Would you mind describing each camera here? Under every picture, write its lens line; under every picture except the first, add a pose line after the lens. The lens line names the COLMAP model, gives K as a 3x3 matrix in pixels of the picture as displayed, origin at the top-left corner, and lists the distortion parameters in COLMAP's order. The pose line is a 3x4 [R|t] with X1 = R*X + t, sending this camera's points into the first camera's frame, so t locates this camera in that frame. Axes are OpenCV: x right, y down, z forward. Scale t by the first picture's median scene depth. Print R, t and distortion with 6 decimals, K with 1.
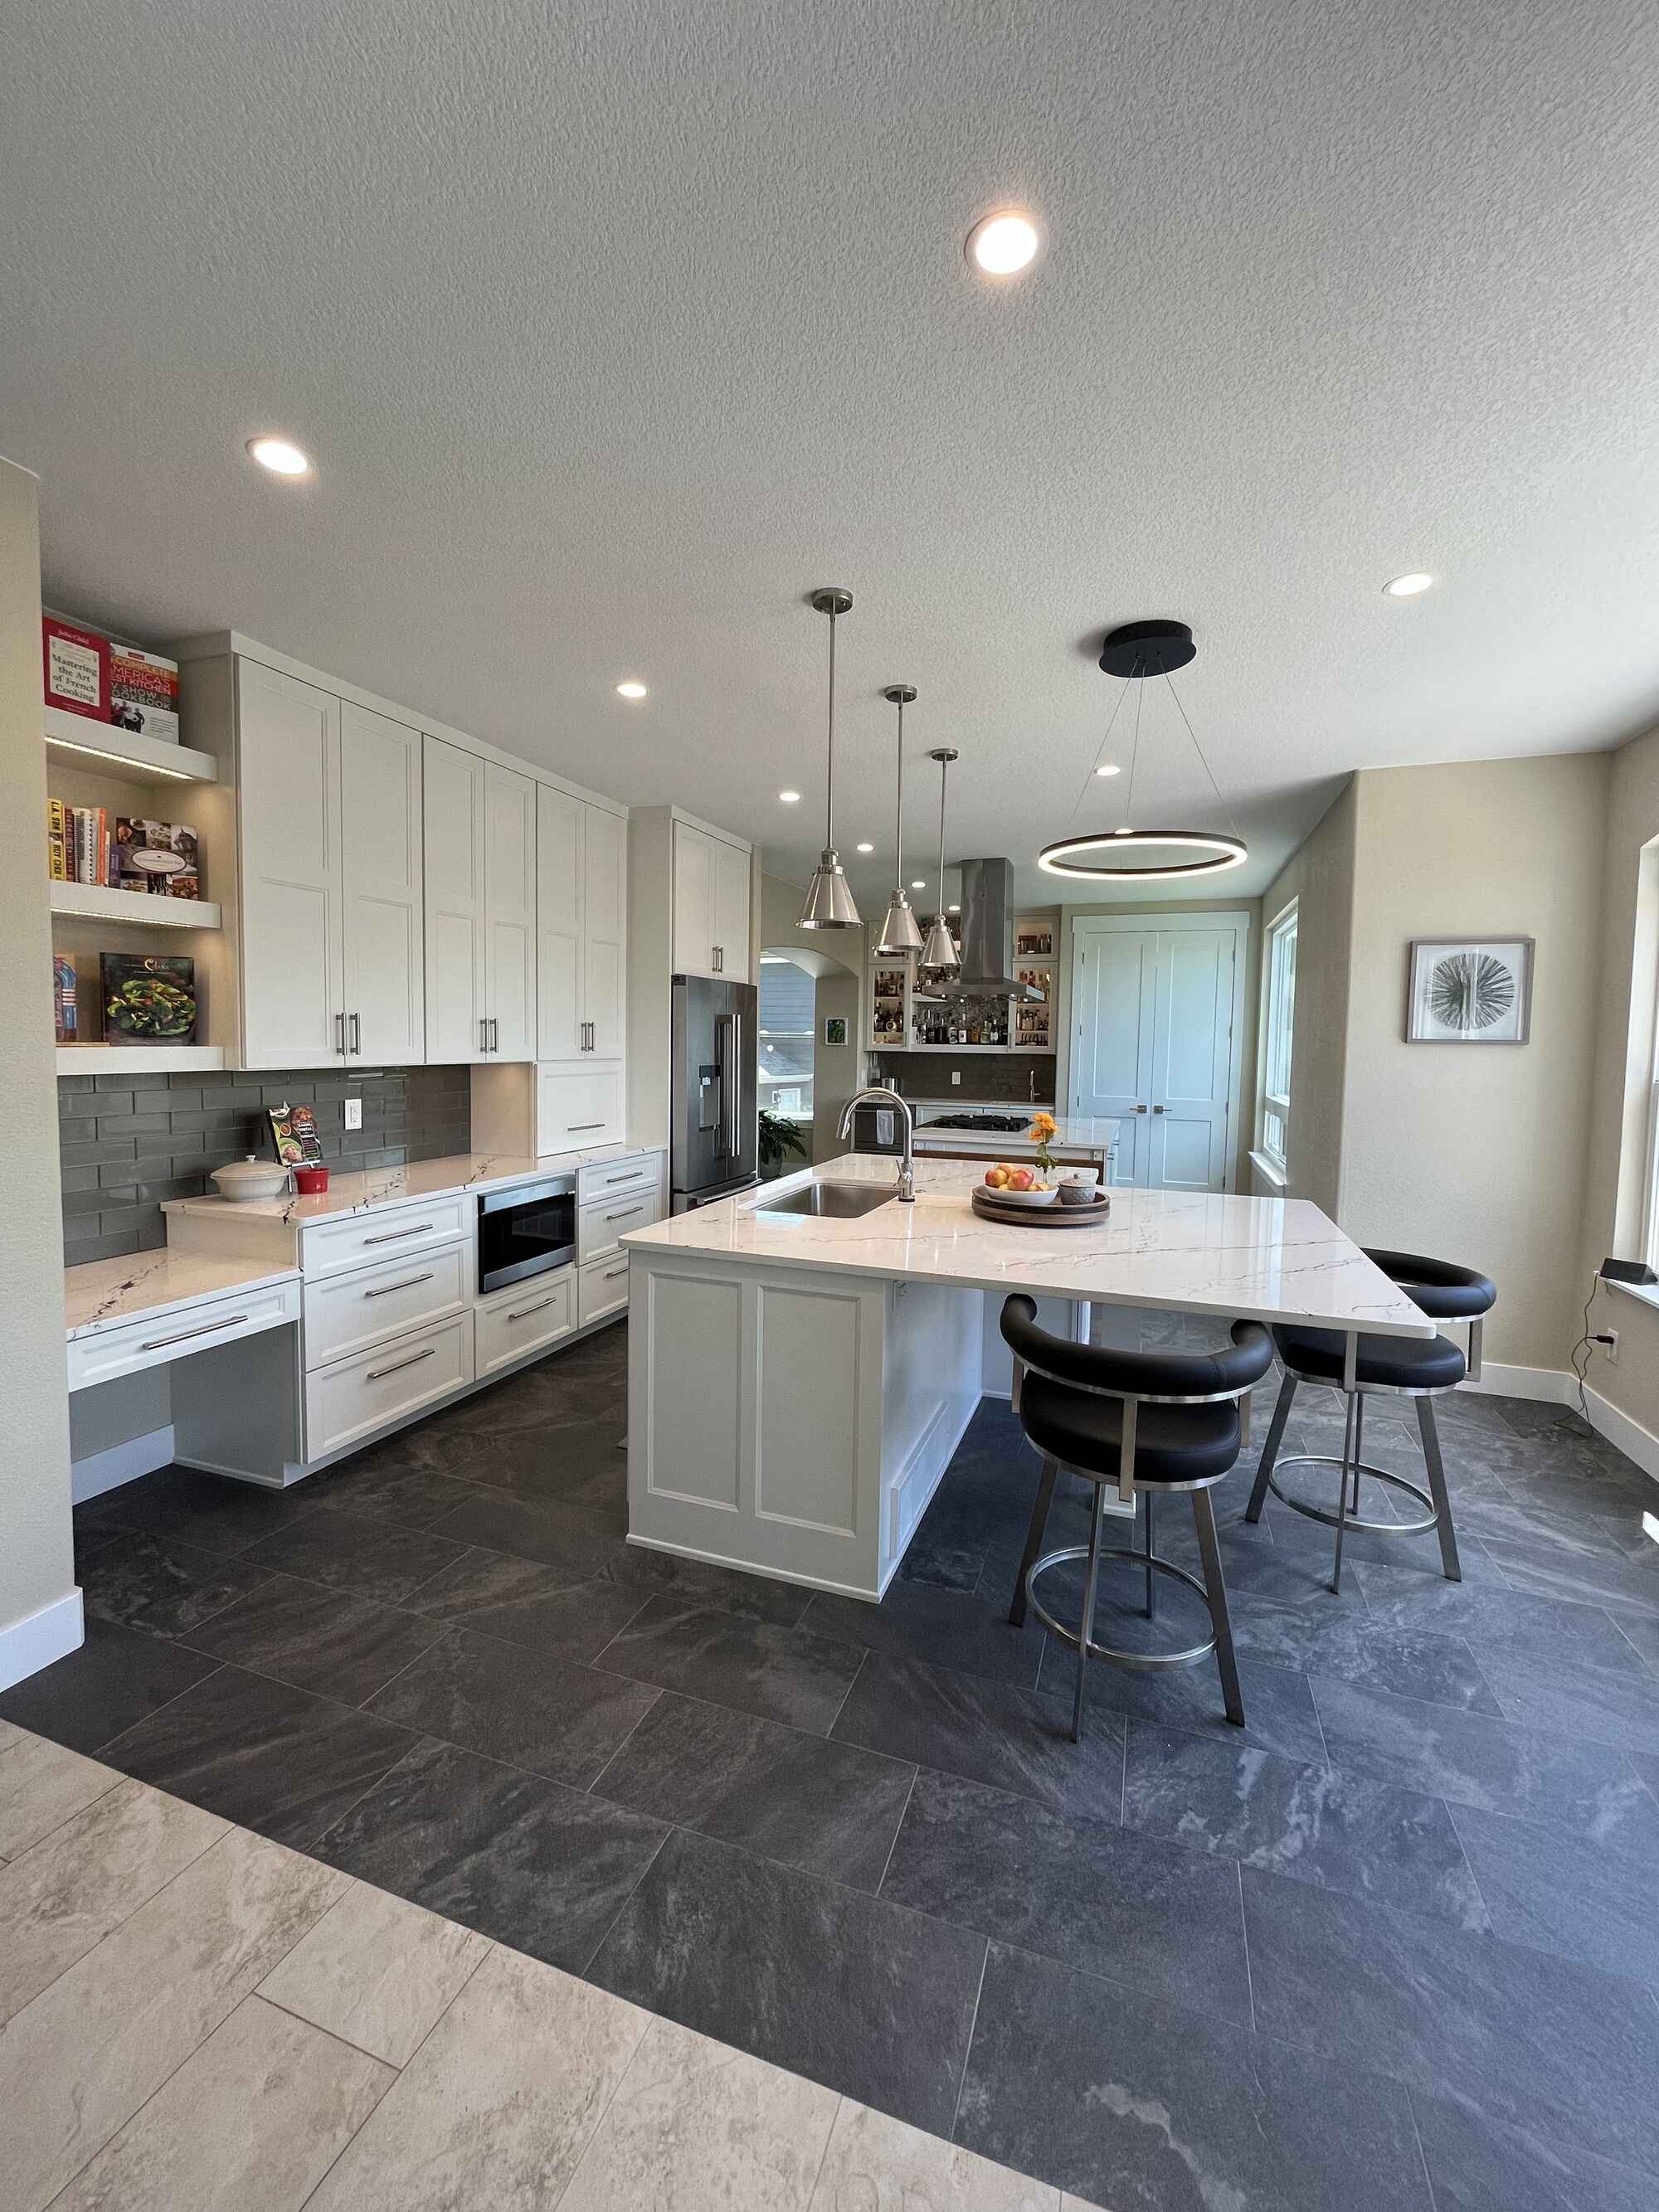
lens RADIAL K [[898.4, 0, 830.8], [0, 898.4, 1092.9], [0, 0, 1]] dist [-0.010818, 0.001597]
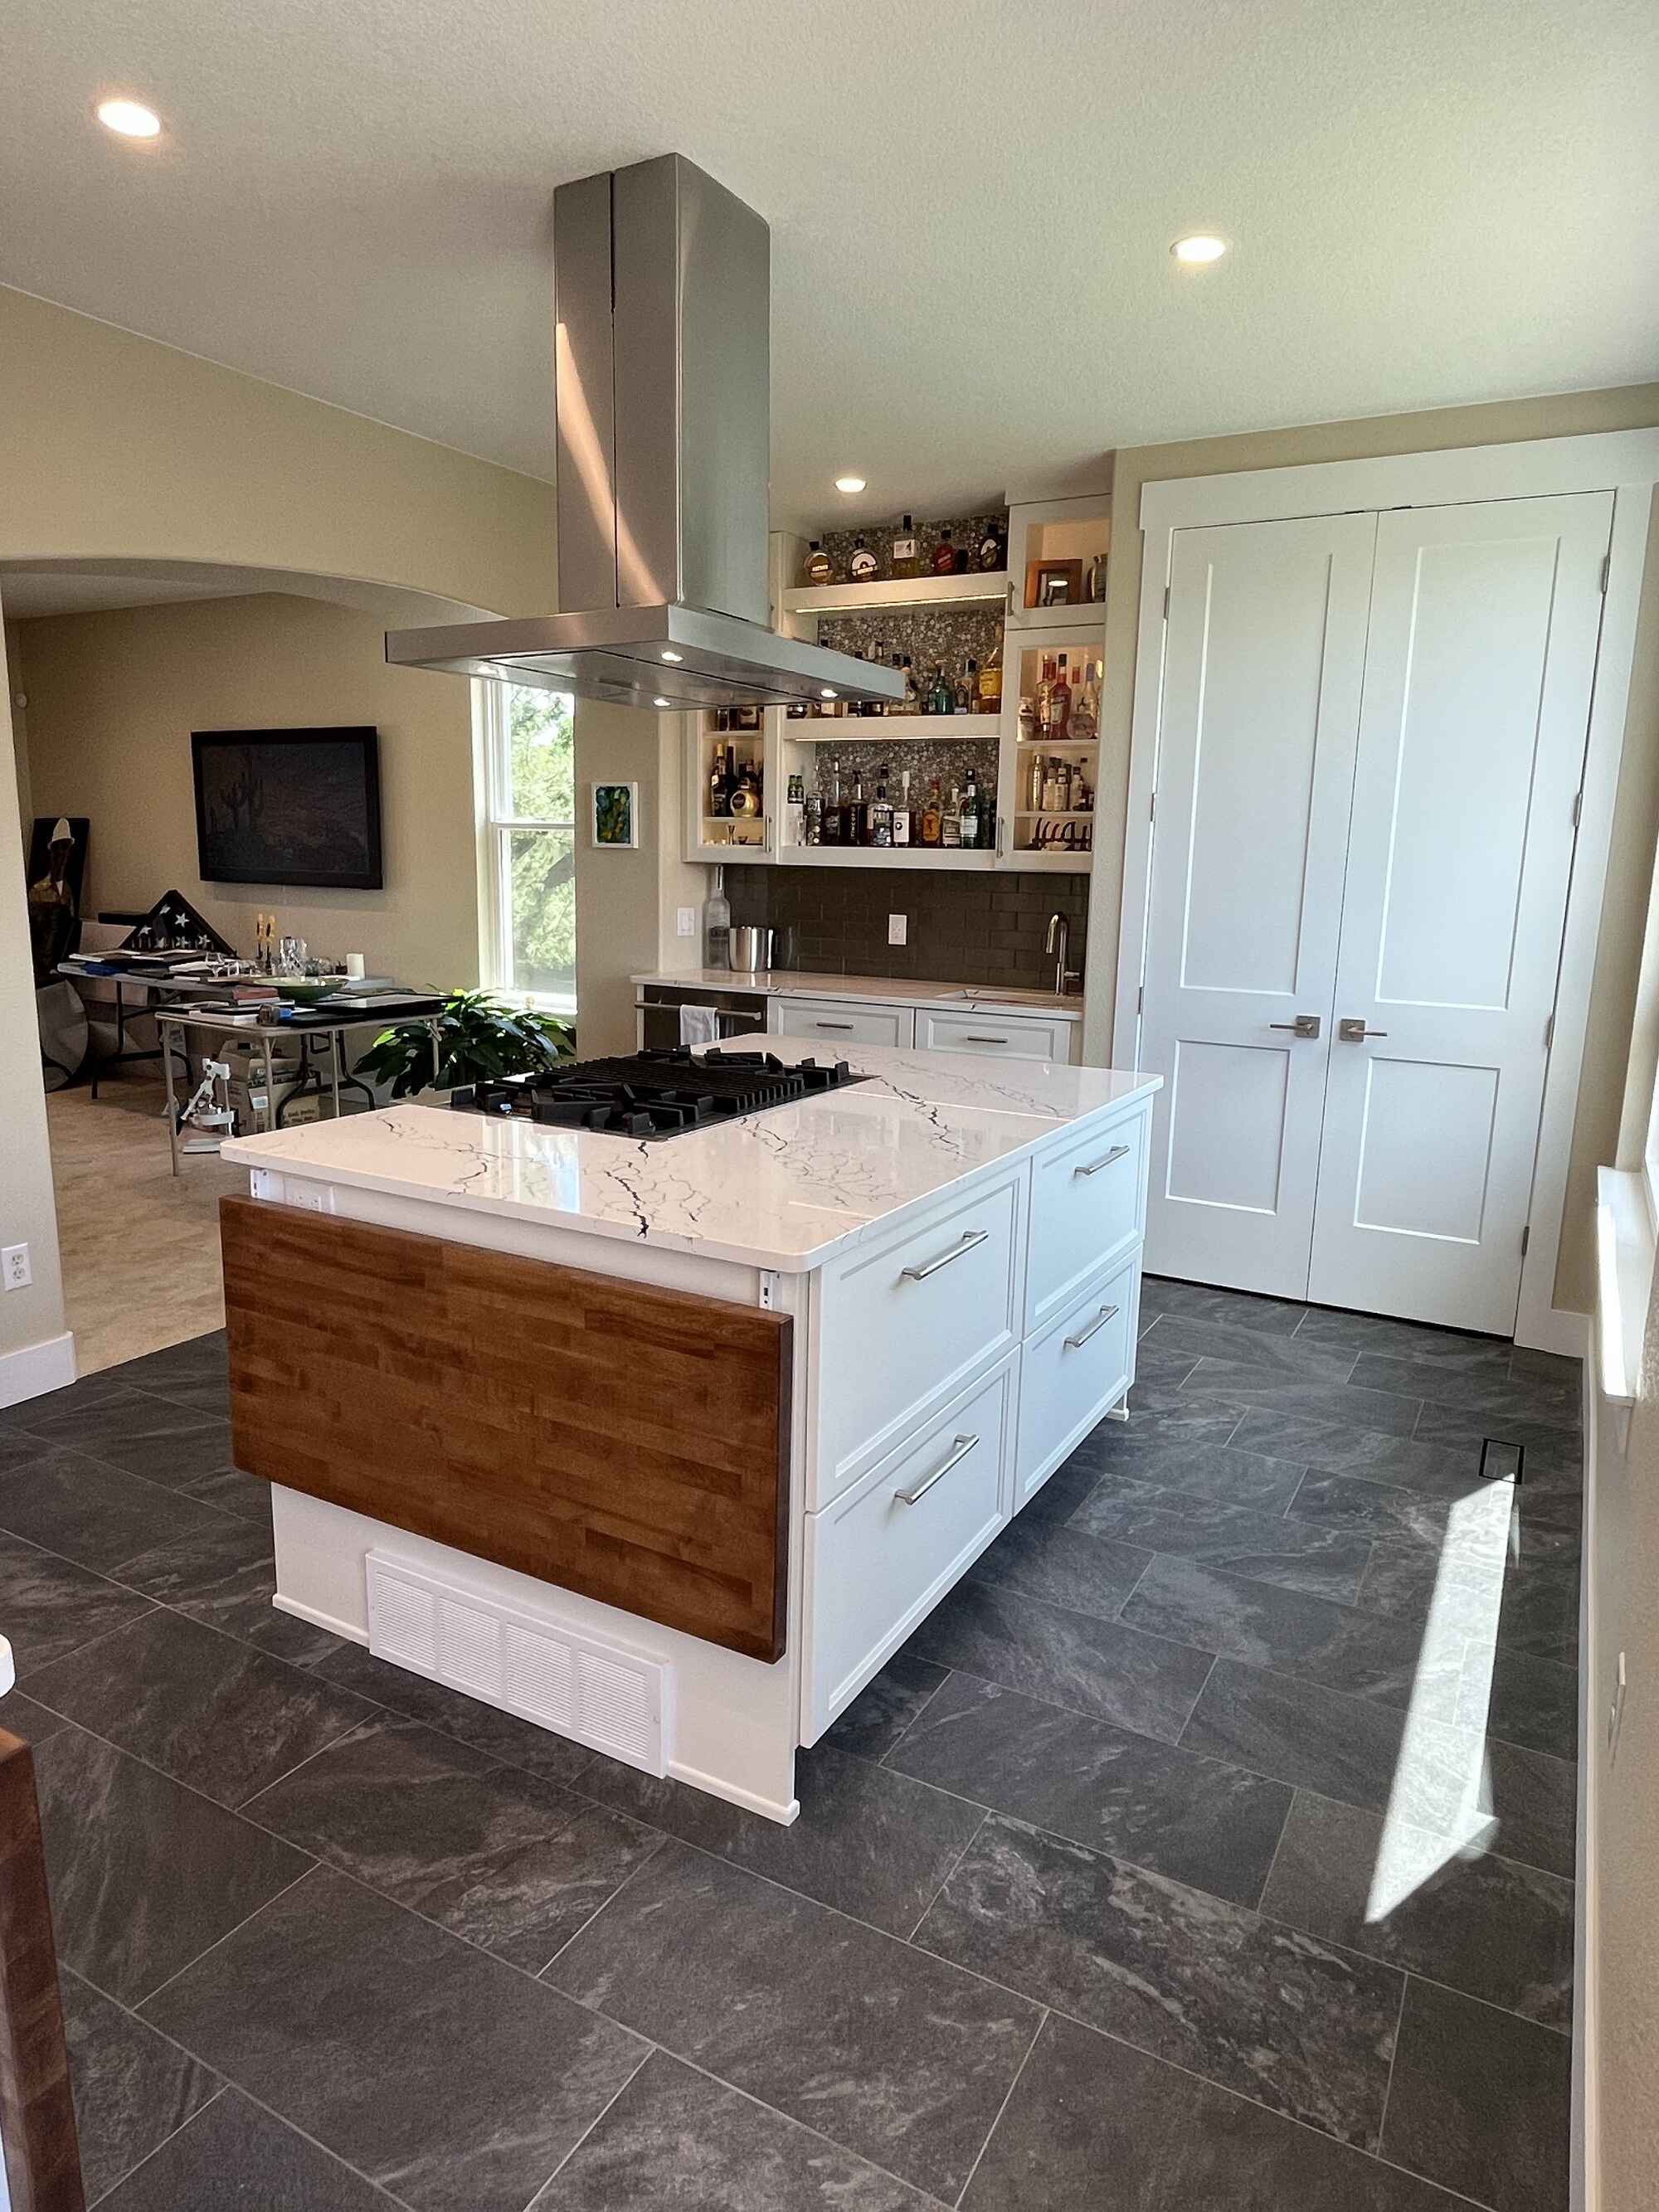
lens RADIAL K [[1329.1, 0, 840.1], [0, 1329.1, 1102.3], [0, 0, 1]] dist [0.002211, -0.001799]
pose [[0.986501, 0.037090, -0.159499, 0.642298], [-0.016641, 0.991676, 0.127678, -0.046376], [0.162907, -0.123300, 0.978907, 1.133885]]
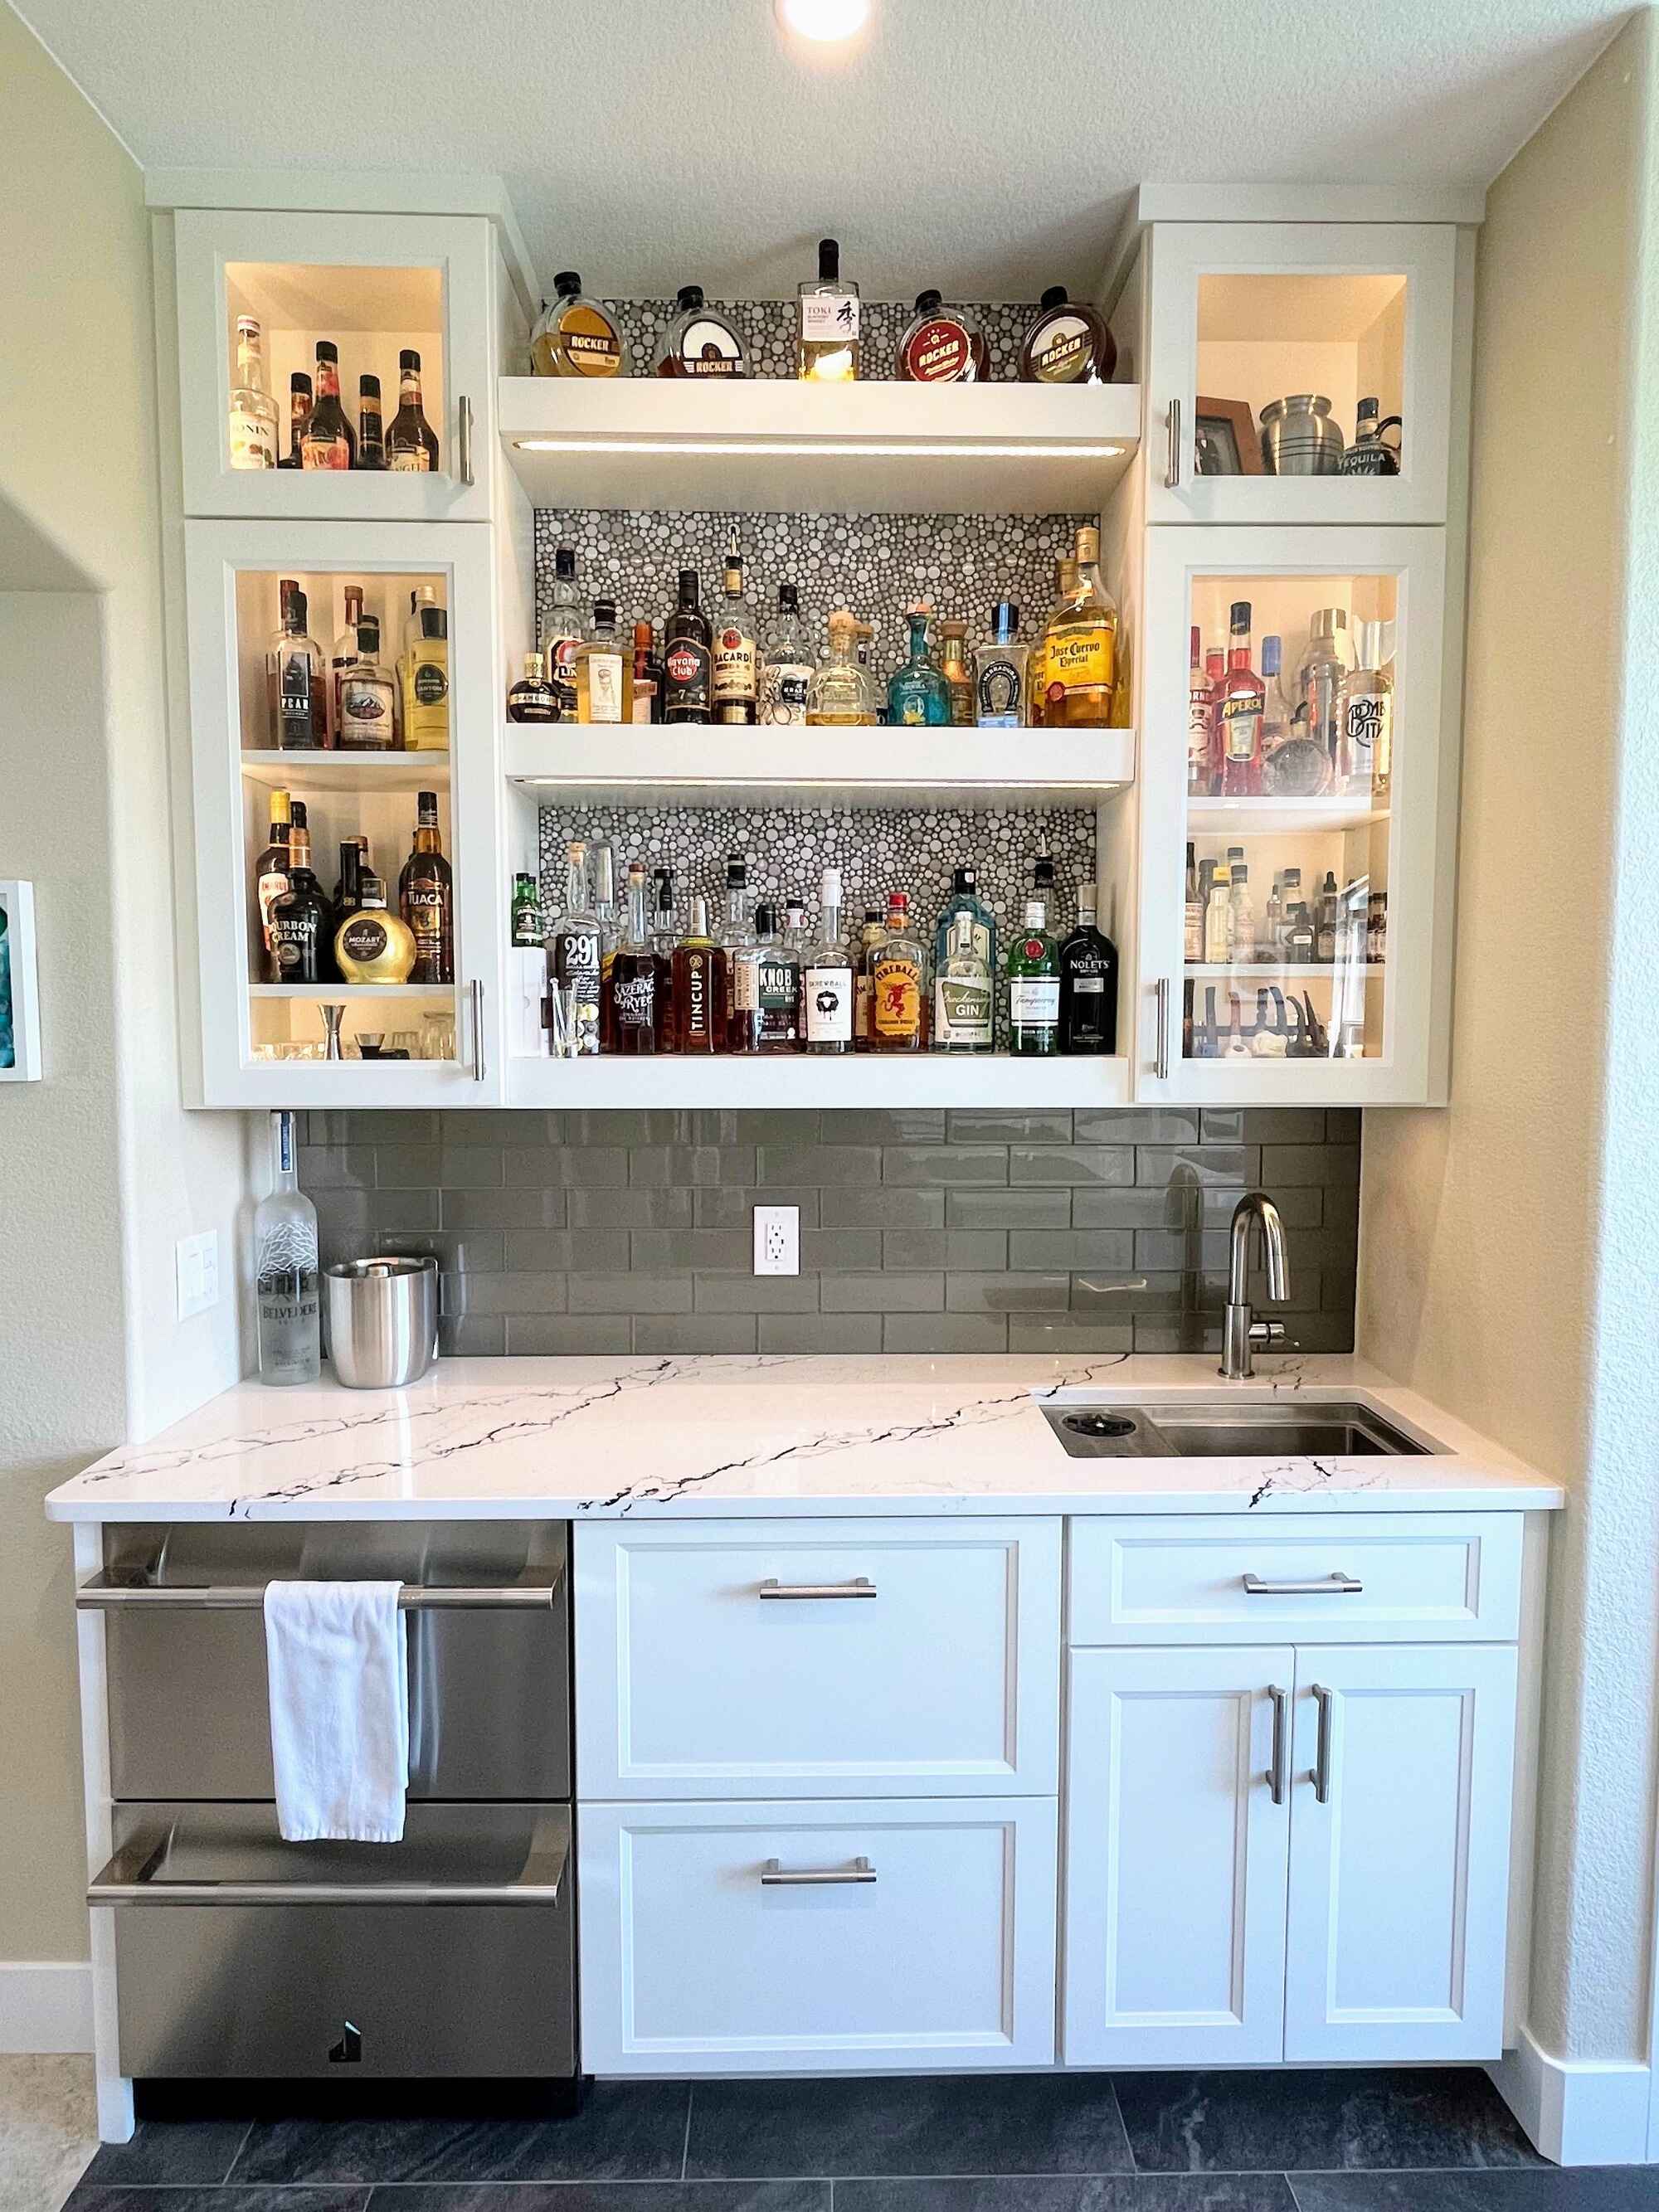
lens RADIAL K [[1257.9, 0, 821.3], [0, 1257.9, 1091.1], [0, 0, 1]] dist [0.002594, -0.001531]
pose [[0.935810, -0.038608, 0.350384, 0.186426], [0.034769, 0.999247, 0.017245, -0.149961], [-0.350786, -0.003955, 0.936447, 2.286566]]
